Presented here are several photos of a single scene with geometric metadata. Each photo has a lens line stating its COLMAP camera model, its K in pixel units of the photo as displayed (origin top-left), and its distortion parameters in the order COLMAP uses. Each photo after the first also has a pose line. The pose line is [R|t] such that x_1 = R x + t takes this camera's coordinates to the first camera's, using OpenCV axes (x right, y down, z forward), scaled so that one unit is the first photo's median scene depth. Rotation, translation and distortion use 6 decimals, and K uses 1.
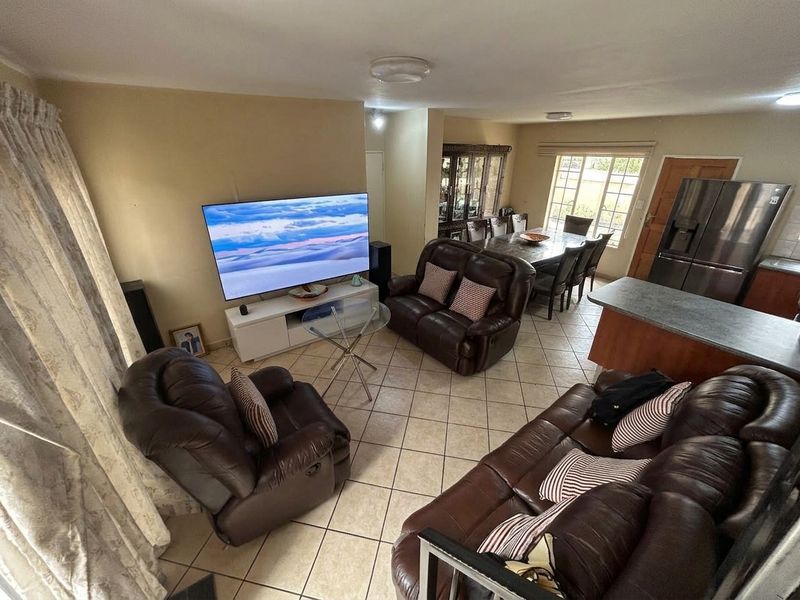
lens RADIAL K [[328.6, 0, 400.0], [0, 328.6, 300.0], [0, 0, 1]] dist [0.000843, 0.000046]
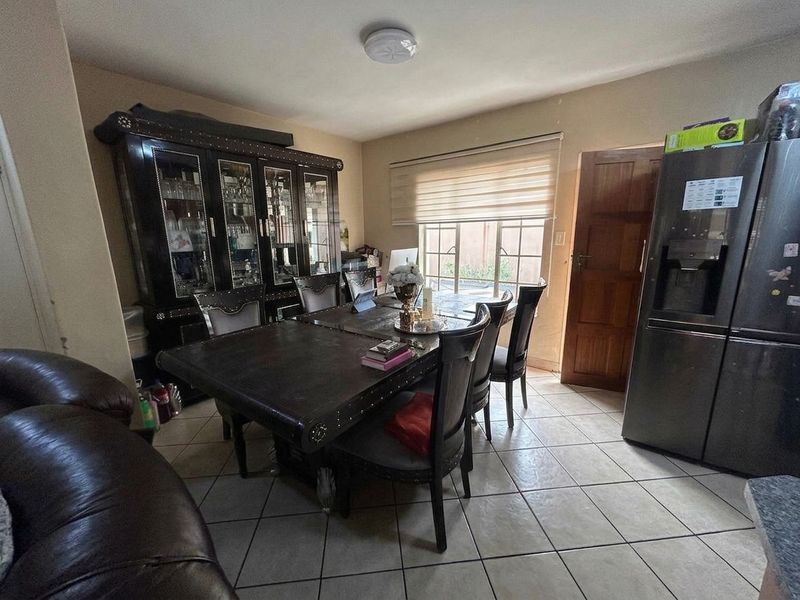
lens RADIAL K [[314.0, 0, 400.0], [0, 314.0, 300.0], [0, 0, 1]] dist [-0.019958, 0.000078]
pose [[0.955090, -0.073594, 0.287031, 0.288887], [0.138784, 0.966952, -0.213877, -0.104245], [-0.261805, 0.244108, 0.933740, 0.573778]]
